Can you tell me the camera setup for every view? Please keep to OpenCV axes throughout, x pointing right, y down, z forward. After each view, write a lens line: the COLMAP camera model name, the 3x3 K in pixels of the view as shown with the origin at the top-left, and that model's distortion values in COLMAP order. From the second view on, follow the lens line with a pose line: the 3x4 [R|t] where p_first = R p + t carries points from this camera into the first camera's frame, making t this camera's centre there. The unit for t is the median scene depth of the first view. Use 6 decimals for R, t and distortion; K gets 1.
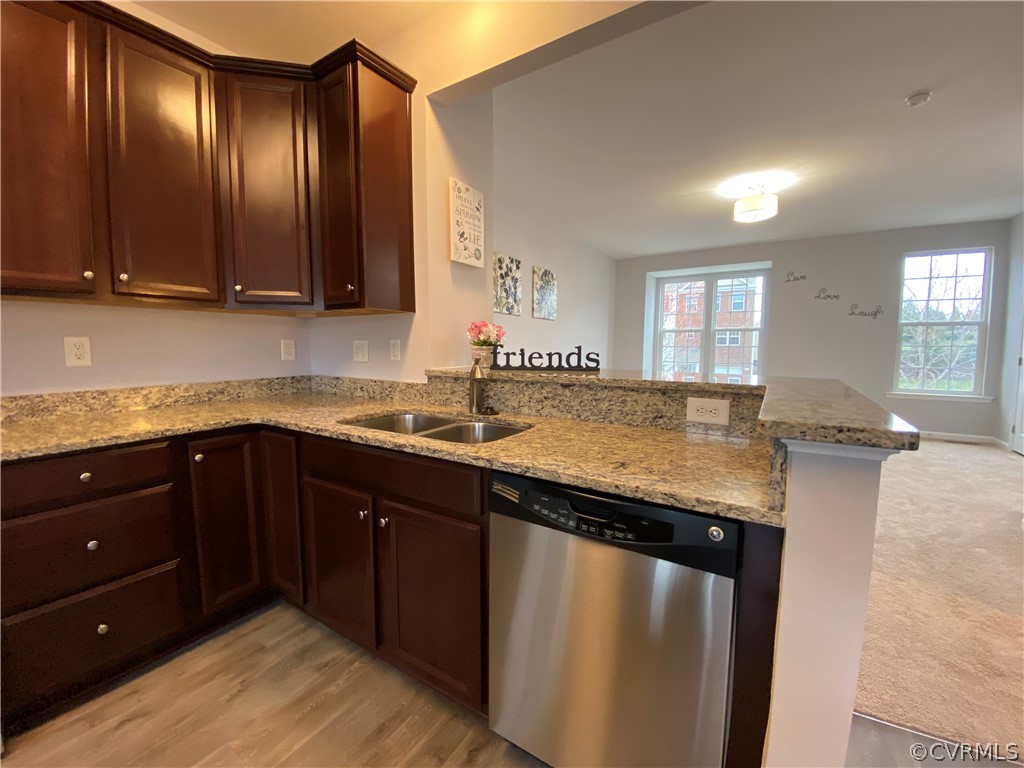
lens RADIAL K [[411.8, 0, 510.9], [0, 411.8, 383.8], [0, 0, 1]] dist [0.023112, -0.022048]
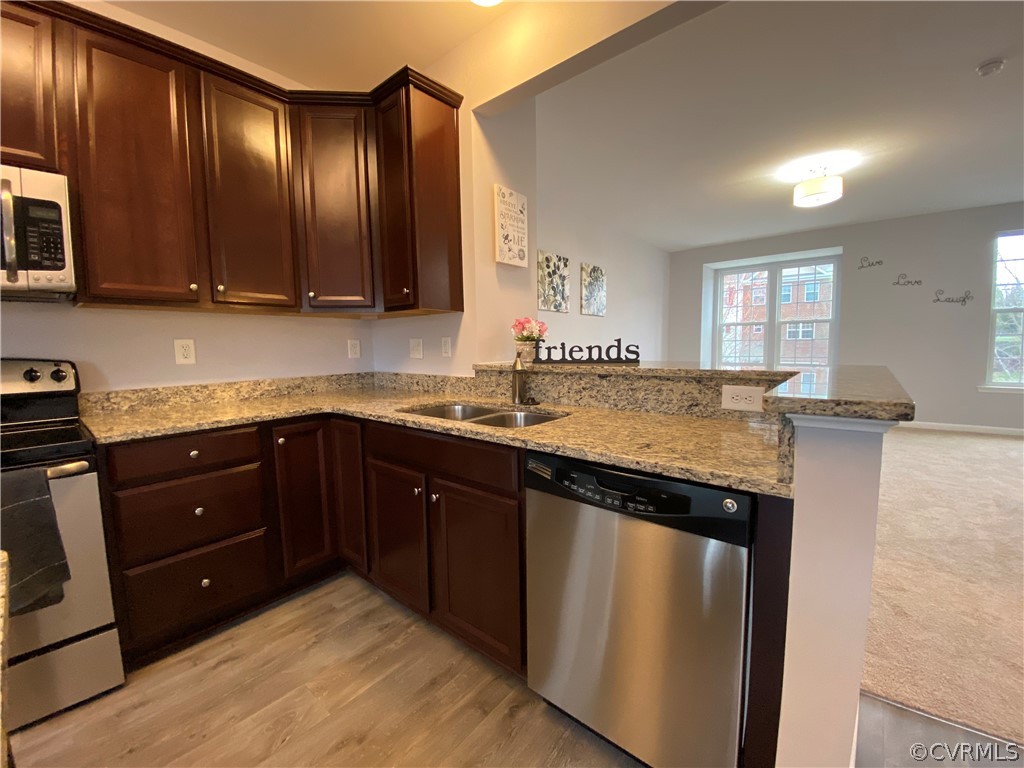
lens RADIAL K [[411.8, 0, 510.9], [0, 411.8, 383.8], [0, 0, 1]] dist [0.023112, -0.022048]
pose [[0.991392, -0.007643, -0.130708, 0.032556], [0.007808, 0.999969, 0.000752, 0.017881], [0.130698, -0.001767, 0.991421, -0.057244]]
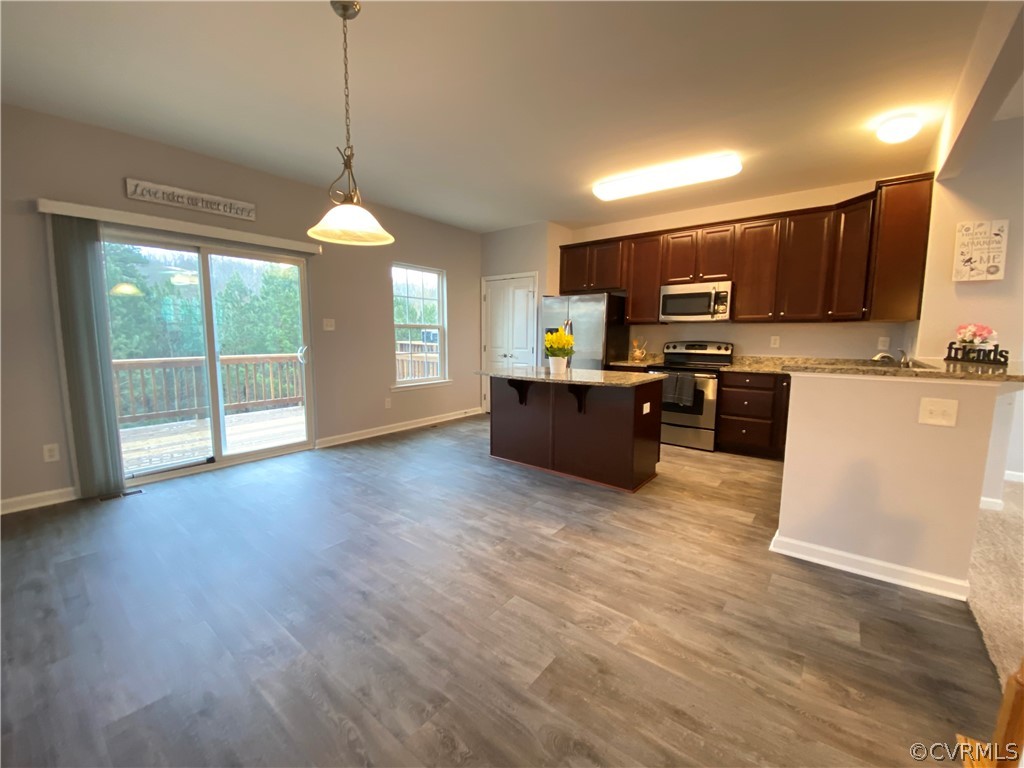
lens RADIAL K [[411.8, 0, 510.9], [0, 411.8, 383.8], [0, 0, 1]] dist [0.023112, -0.022048]
pose [[-0.106506, 0.116957, -0.987410, 1.569635], [-0.095259, 0.987290, 0.127218, 0.009932], [0.989738, 0.107609, -0.094011, -0.343475]]
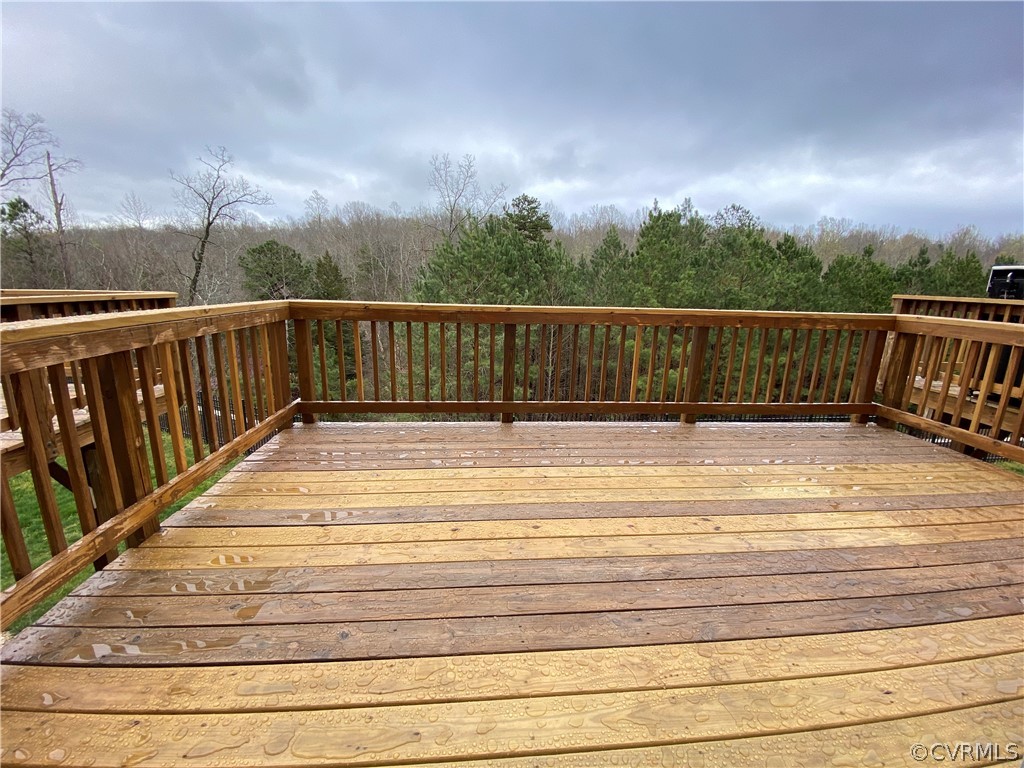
lens RADIAL K [[411.8, 0, 510.9], [0, 411.8, 383.8], [0, 0, 1]] dist [0.023112, -0.022048]
pose [[-0.795433, 0.109454, -0.596075, -0.353172], [-0.083618, 0.954328, 0.286821, 0.275693], [0.600245, 0.277990, -0.749952, -1.769013]]
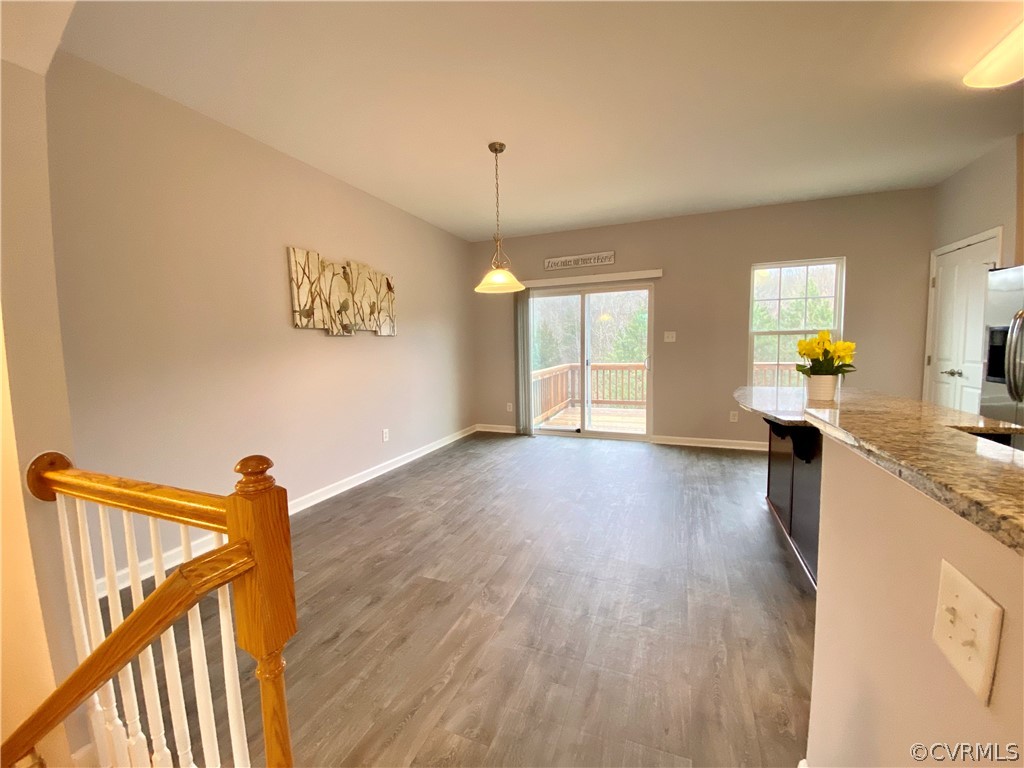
lens RADIAL K [[411.8, 0, 510.9], [0, 411.8, 383.8], [0, 0, 1]] dist [0.023112, -0.022048]
pose [[-0.983015, 0.035837, -0.179992, 0.810317], [0.003127, 0.983878, 0.178816, -0.101776], [0.183498, 0.175216, -0.967279, 0.785843]]
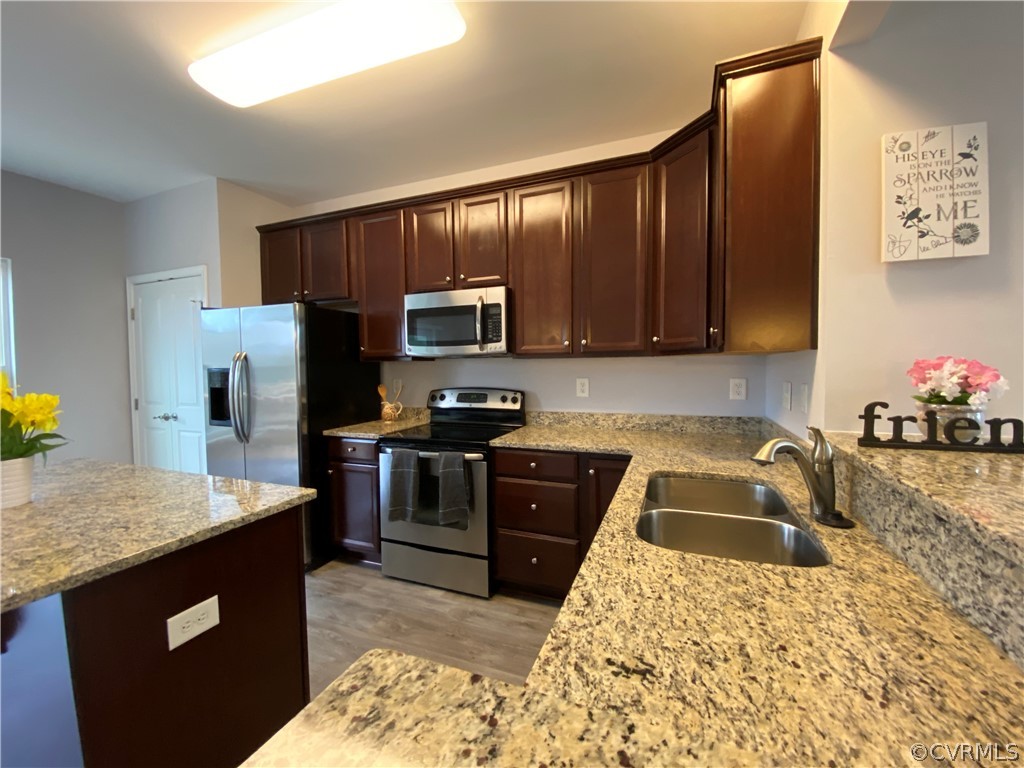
lens RADIAL K [[411.8, 0, 510.9], [0, 411.8, 383.8], [0, 0, 1]] dist [0.023112, -0.022048]
pose [[0.186068, 0.037448, -0.981823, 0.408793], [-0.078972, 0.996610, 0.023046, -0.096496], [0.979358, 0.073248, 0.188395, 0.381352]]
